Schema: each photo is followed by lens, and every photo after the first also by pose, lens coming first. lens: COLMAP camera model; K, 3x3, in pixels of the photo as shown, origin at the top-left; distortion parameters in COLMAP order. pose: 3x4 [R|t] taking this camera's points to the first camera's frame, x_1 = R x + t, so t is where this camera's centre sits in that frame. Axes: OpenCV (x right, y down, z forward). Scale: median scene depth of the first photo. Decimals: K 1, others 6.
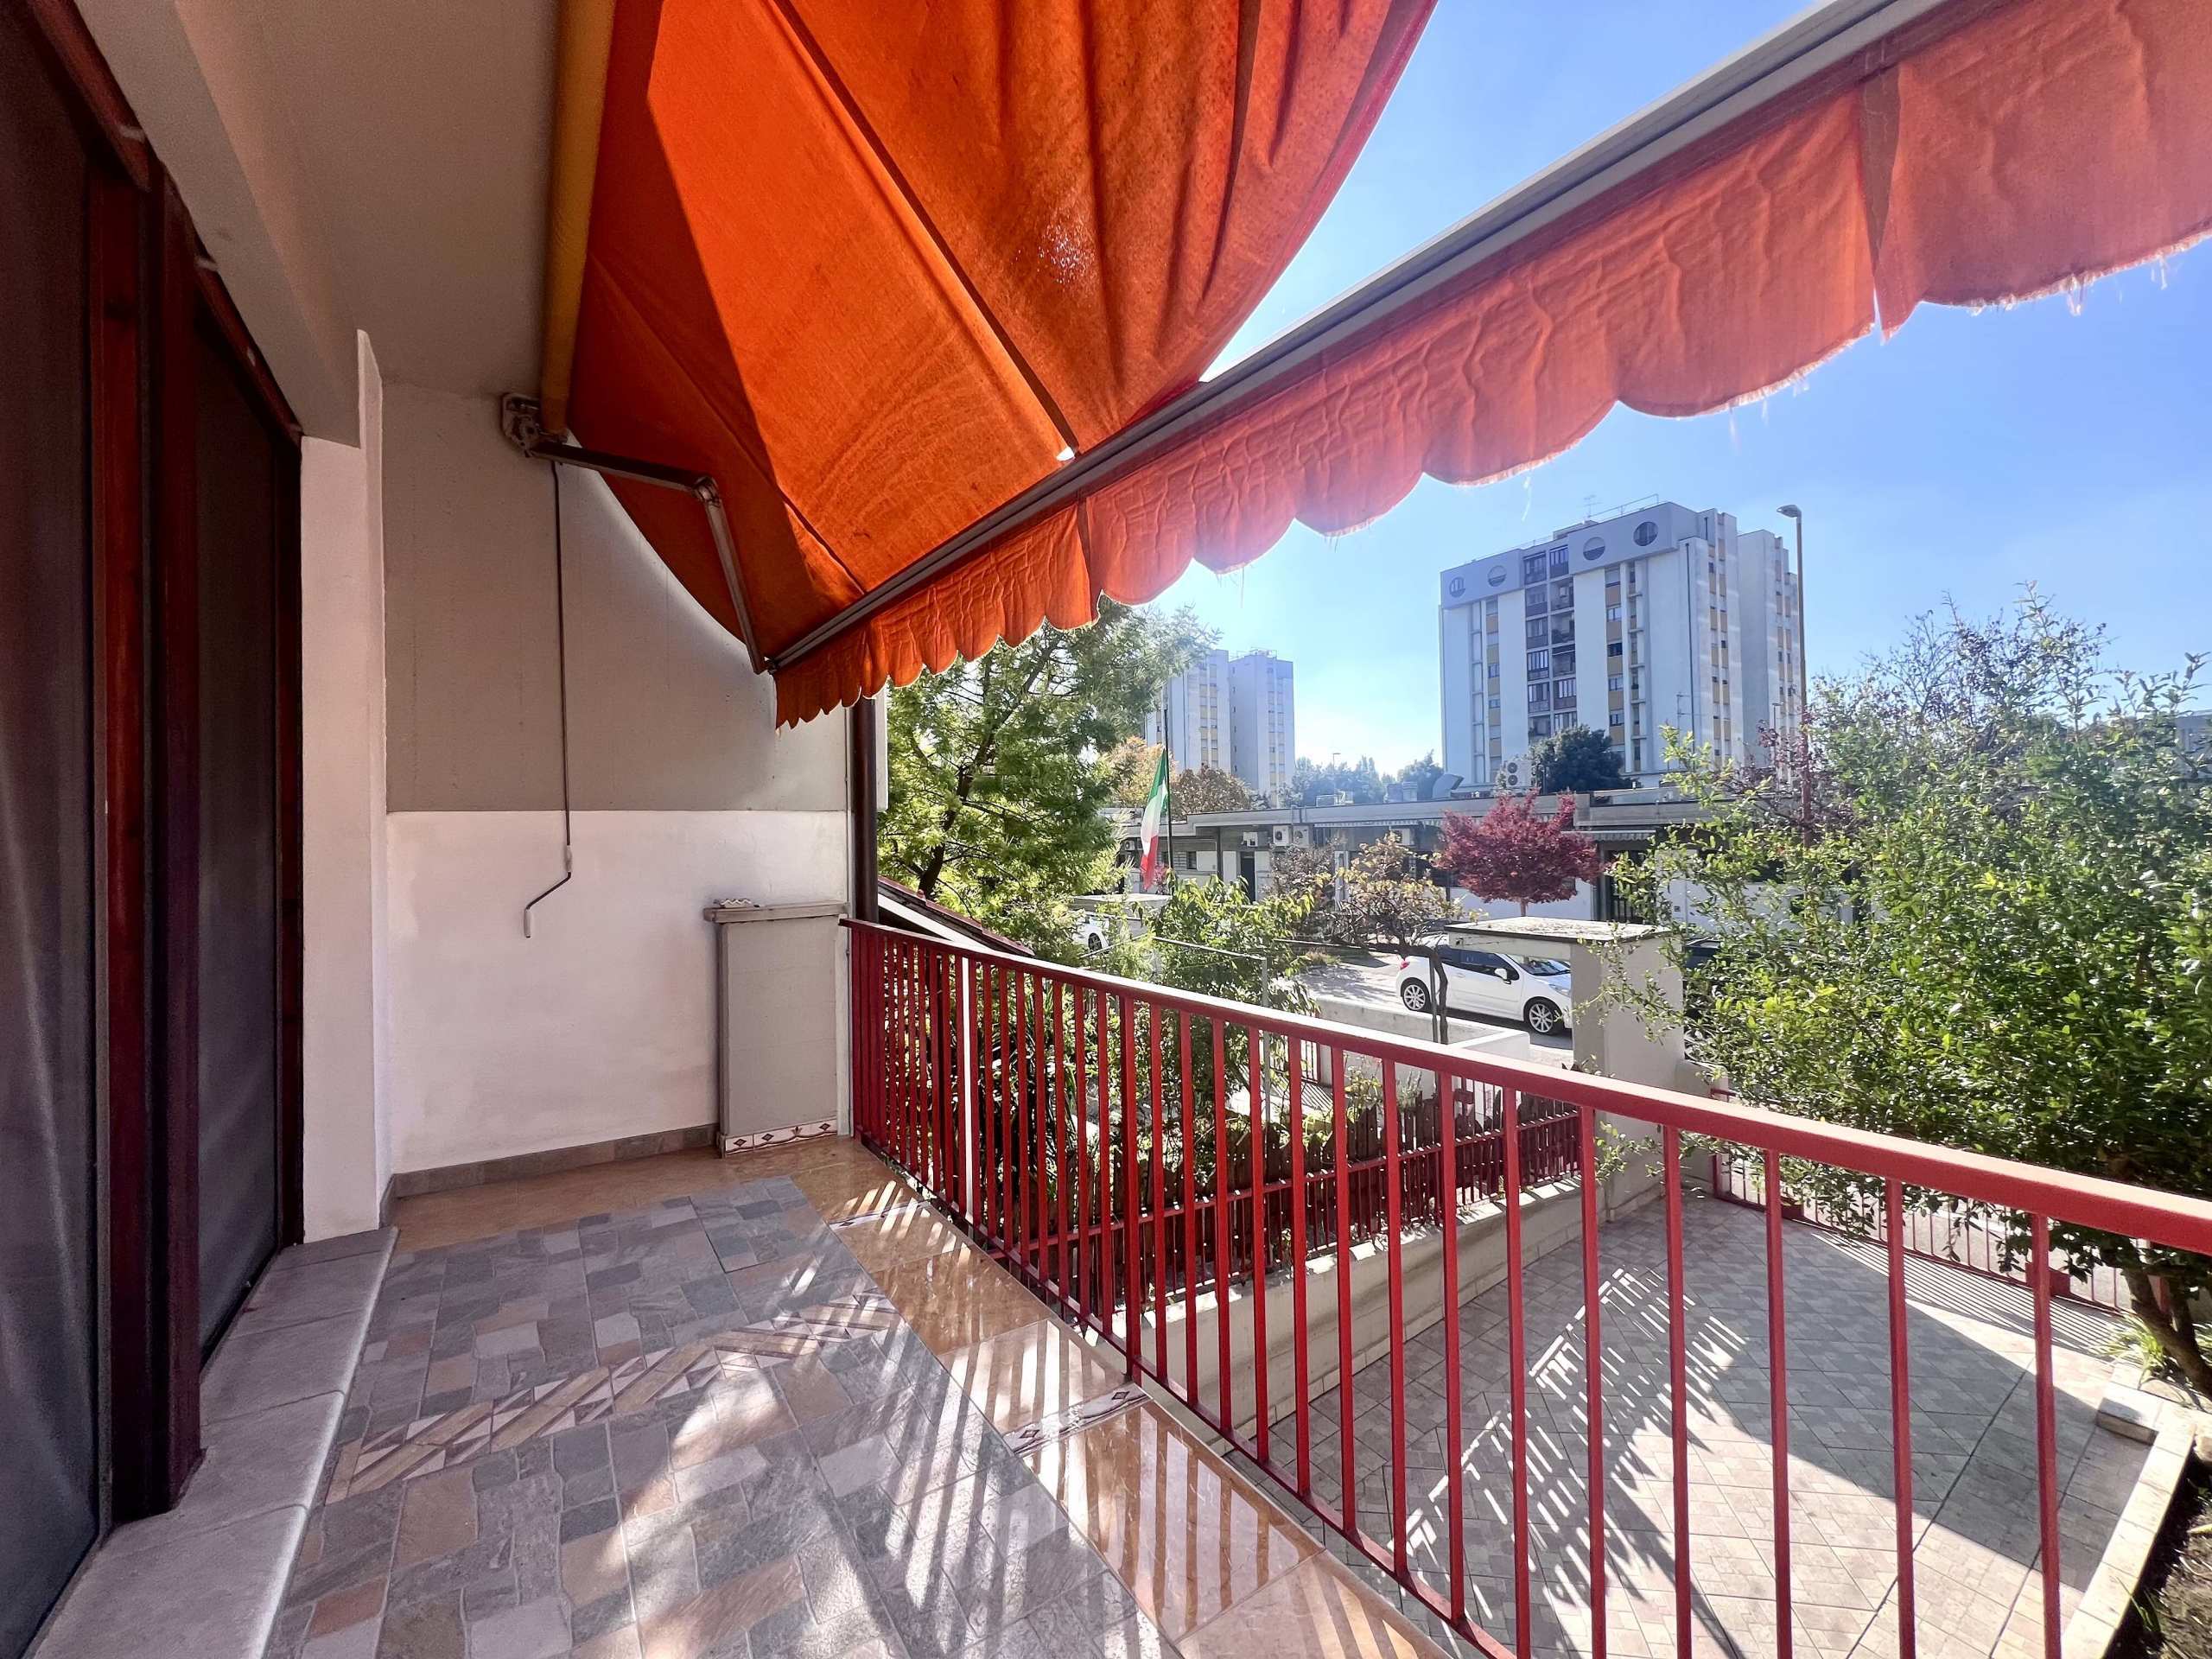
lens RADIAL K [[879.3, 0, 1114.0], [0, 879.3, 830.9], [0, 0, 1]] dist [0.000377, -0.000229]
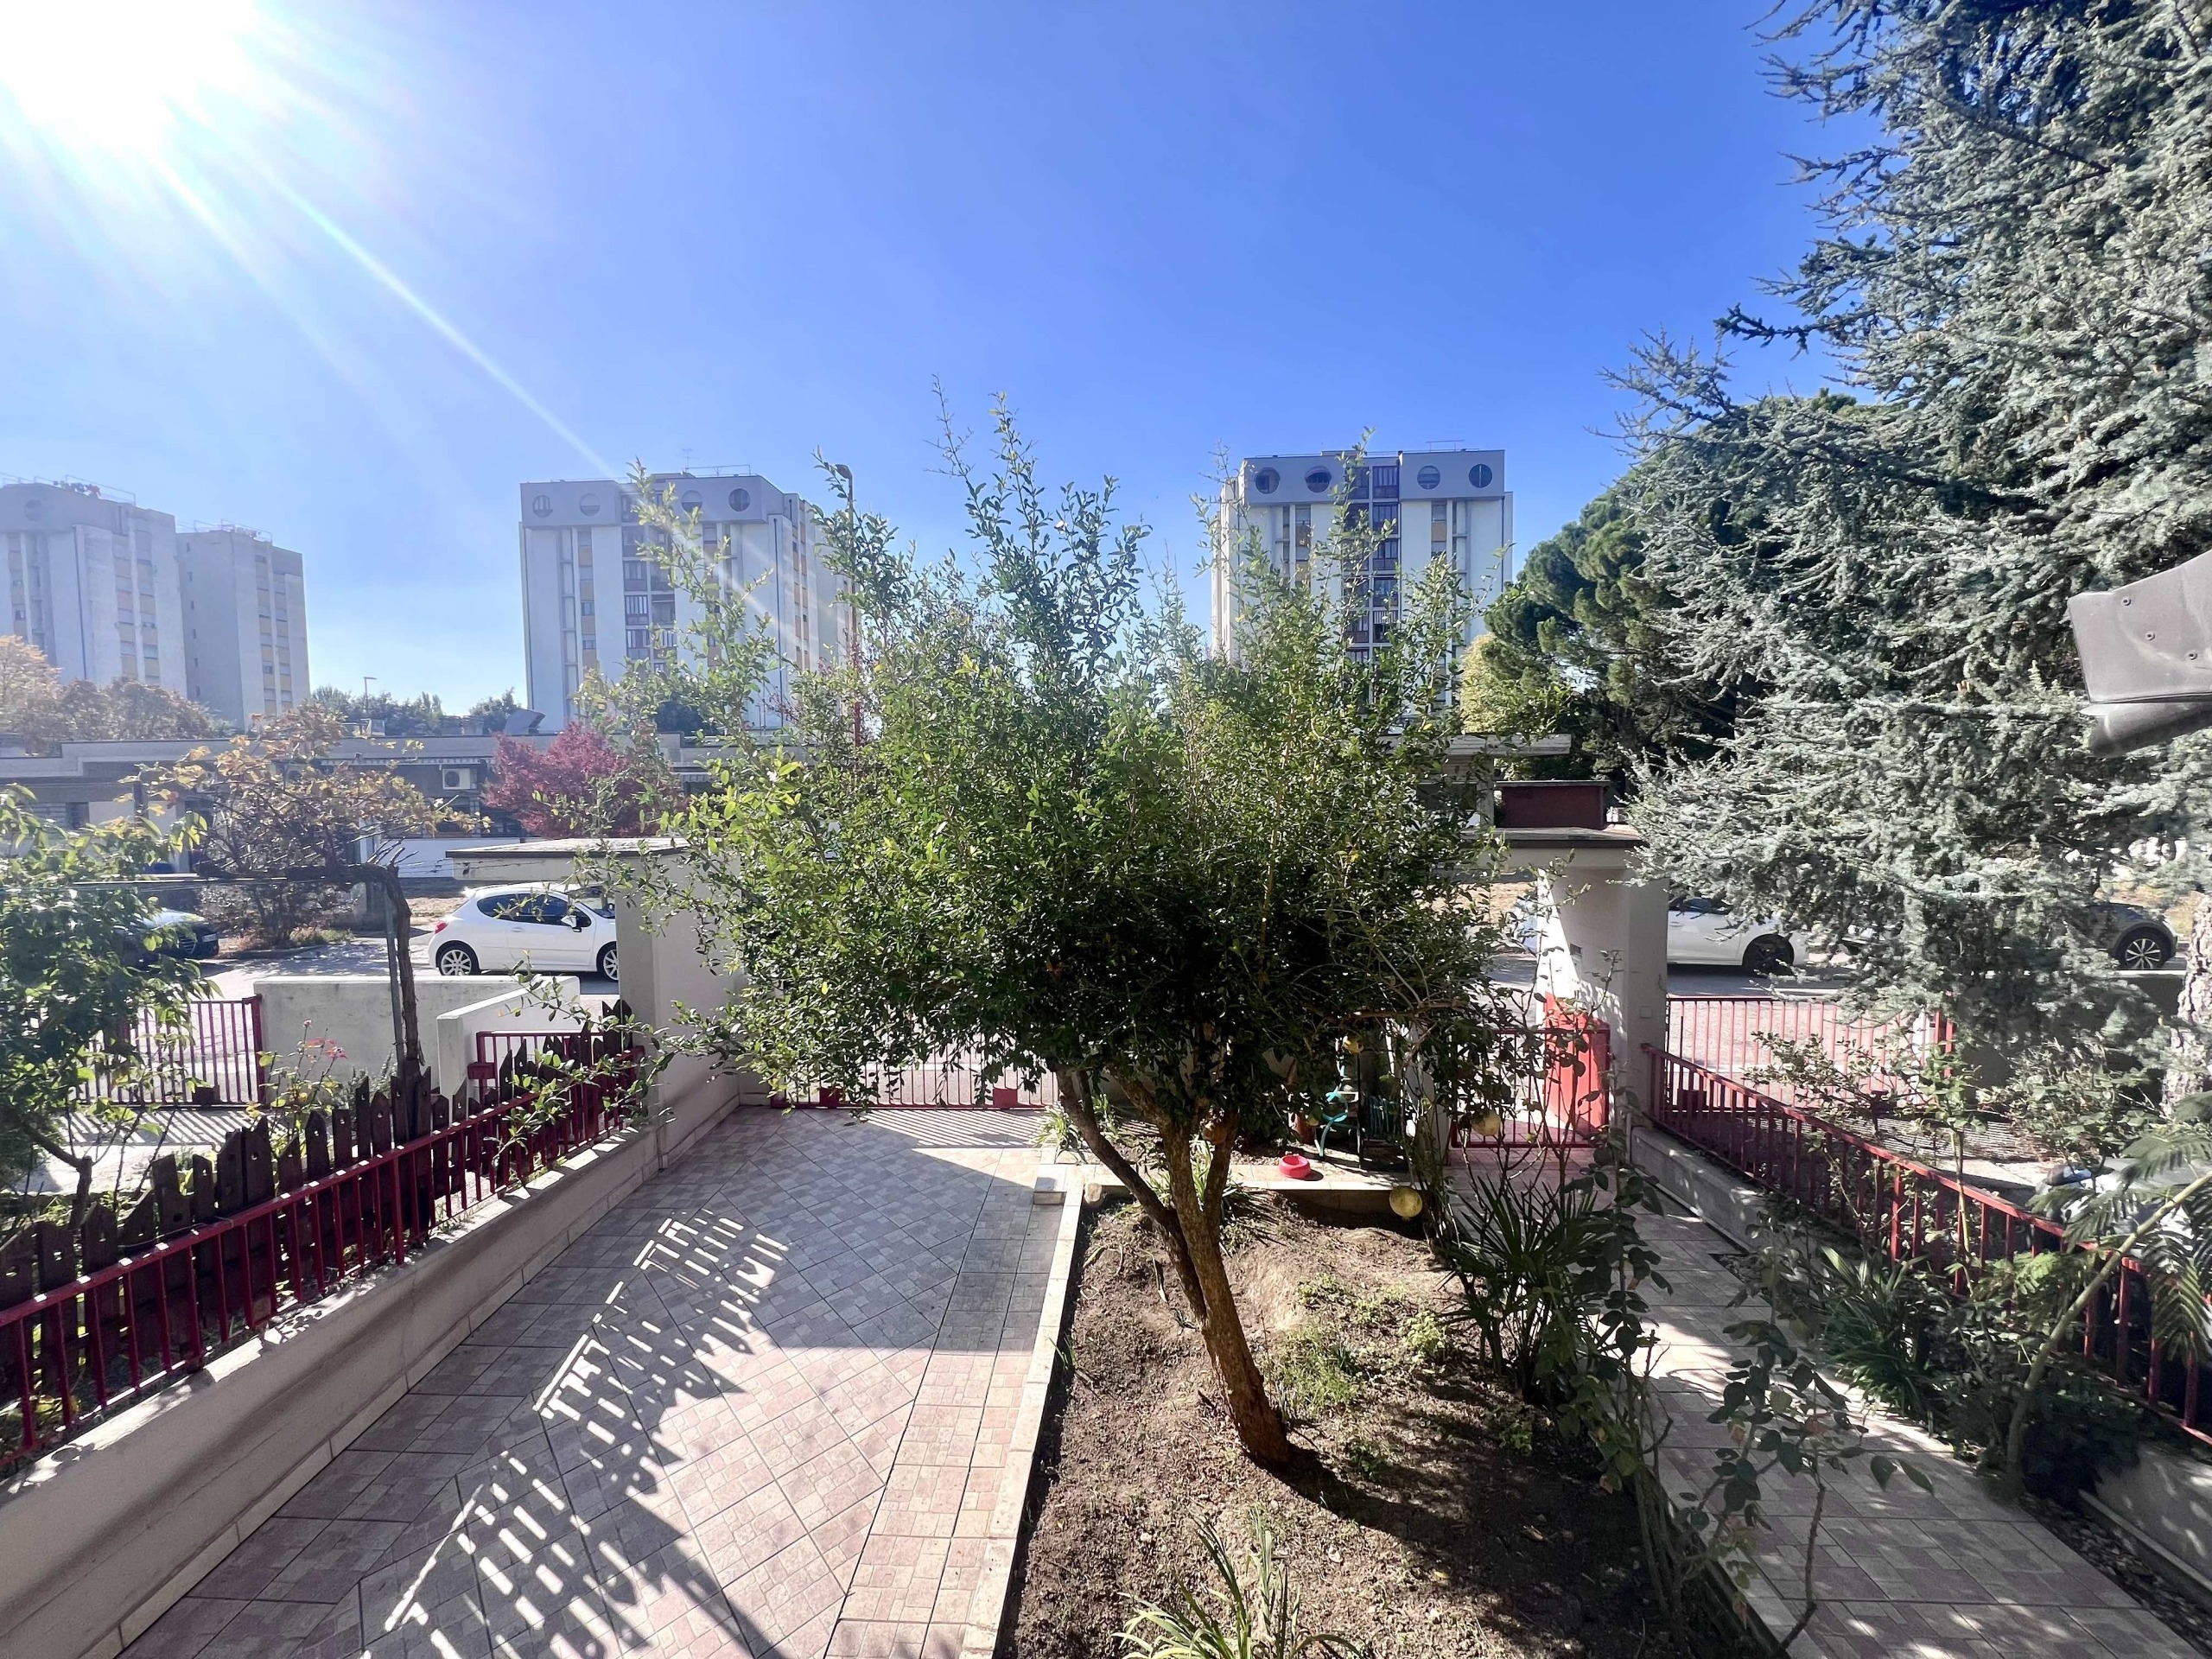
lens RADIAL K [[879.3, 0, 1110.9], [0, 879.3, 830.5], [0, 0, 1]] dist [0.000377, -0.000229]
pose [[0.591434, -0.030687, 0.805769, 0.147206], [-0.009485, 0.998942, 0.045005, 0.069686], [-0.806298, -0.034260, 0.590517, 0.145073]]
